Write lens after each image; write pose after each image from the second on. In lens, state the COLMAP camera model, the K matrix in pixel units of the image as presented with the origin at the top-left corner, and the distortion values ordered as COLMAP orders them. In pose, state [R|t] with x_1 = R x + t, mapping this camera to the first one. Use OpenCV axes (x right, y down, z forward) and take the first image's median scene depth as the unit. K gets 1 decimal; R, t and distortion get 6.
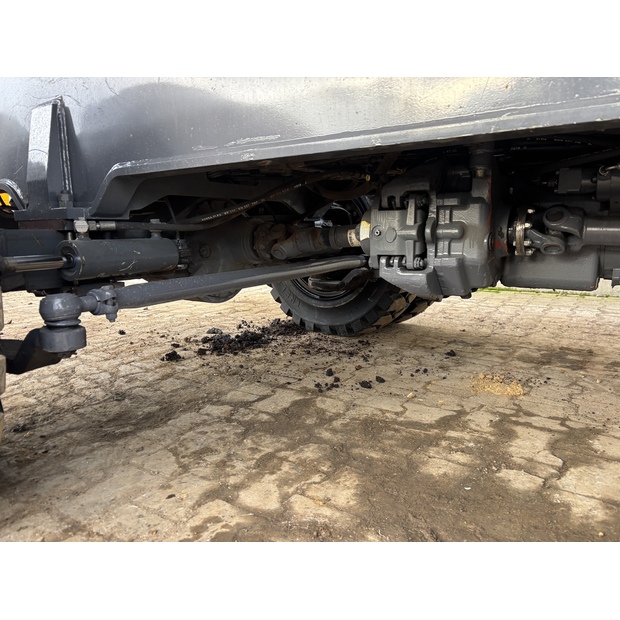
lens RADIAL K [[468.5, 0, 305.0], [0, 468.5, 306.7], [0, 0, 1]] dist [0.045980, -0.045795]
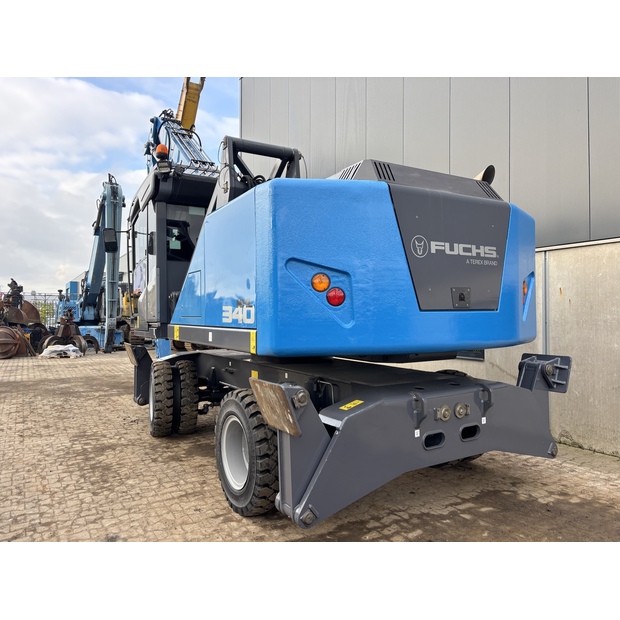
lens RADIAL K [[468.5, 0, 314.9], [0, 468.5, 311.7], [0, 0, 1]] dist [0.045980, -0.045795]
pose [[0.911494, 0.004535, -0.411288, 2.617965], [-0.072005, 0.986257, -0.148702, -0.309450], [0.404961, 0.165156, 0.899294, -3.335507]]
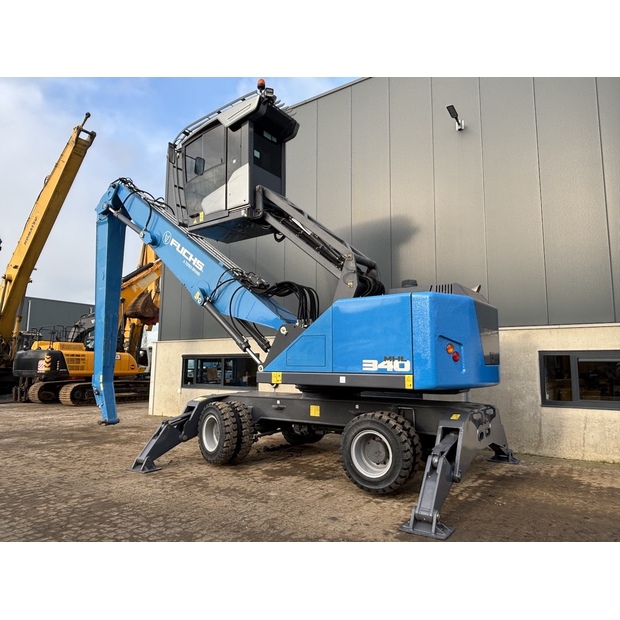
lens RADIAL K [[445.6, 0, 310.8], [0, 445.6, 309.3], [0, 0, 1]] dist [0.039303, -0.016545]
pose [[0.999819, 0.016712, -0.009072, 0.379277], [-0.018617, 0.957463, -0.287954, 0.051640], [0.003874, 0.288070, 0.957601, -5.258238]]
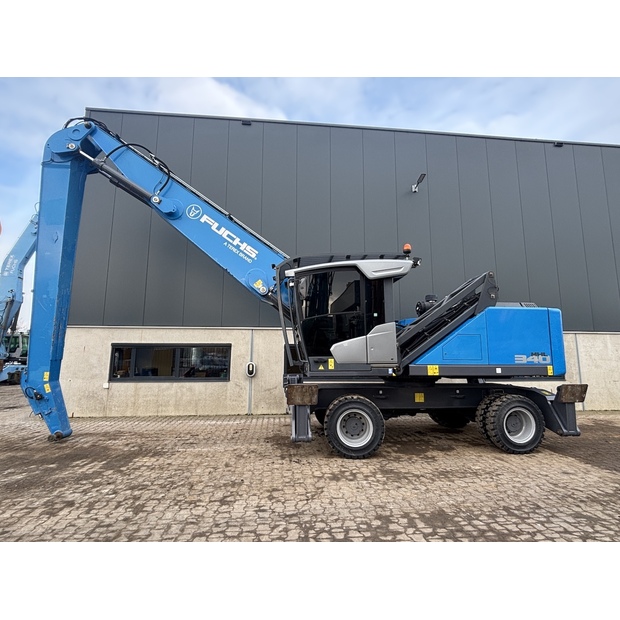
lens RADIAL K [[341.6, 0, 309.3], [0, 341.6, 307.1], [0, 0, 1]] dist [0.008849, -0.010676]
pose [[0.772976, 0.106958, 0.625355, -4.050130], [0.089516, 0.957439, -0.274403, -0.356664], [-0.628089, 0.268086, 0.730503, -2.659771]]
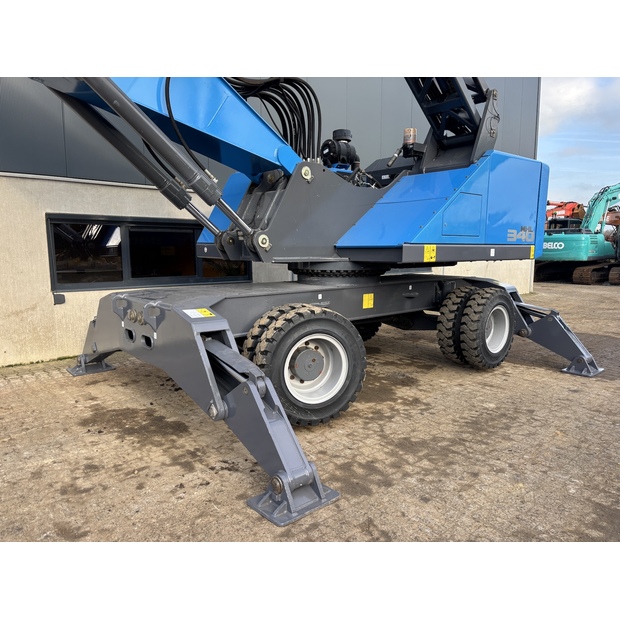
lens RADIAL K [[468.5, 0, 306.3], [0, 468.5, 305.6], [0, 0, 1]] dist [0.045980, -0.045795]
pose [[0.264471, -0.102938, 0.958884, -3.603755], [0.161699, 0.984945, 0.061138, -0.624599], [-0.950741, 0.138881, 0.277134, -0.296149]]
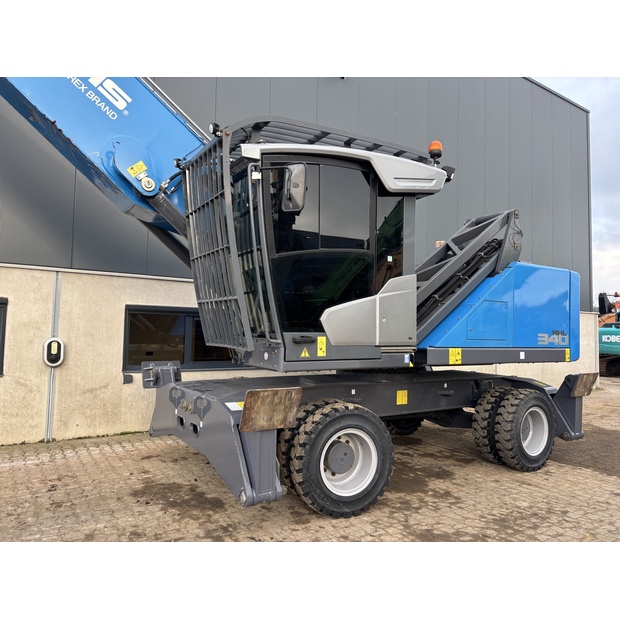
lens RADIAL K [[468.5, 0, 304.7], [0, 468.5, 302.2], [0, 0, 1]] dist [0.045980, -0.045795]
pose [[0.393963, 0.074880, 0.916071, -3.912289], [0.120380, 0.983887, -0.132194, -0.707288], [-0.911209, 0.162357, 0.378601, -0.656471]]
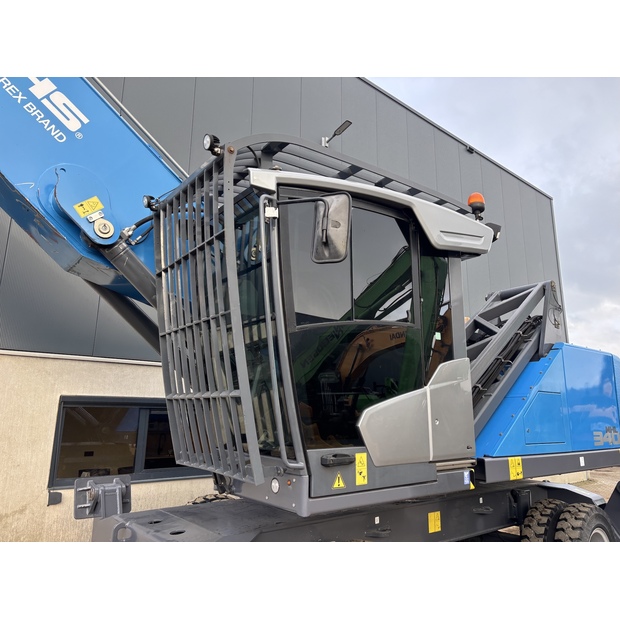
lens RADIAL K [[468.5, 0, 311.4], [0, 468.5, 301.4], [0, 0, 1]] dist [0.045980, -0.045795]
pose [[0.294337, 0.235002, 0.926358, -3.171348], [0.136893, 0.948934, -0.284225, -0.939917], [-0.945847, 0.210470, 0.247137, -0.025246]]
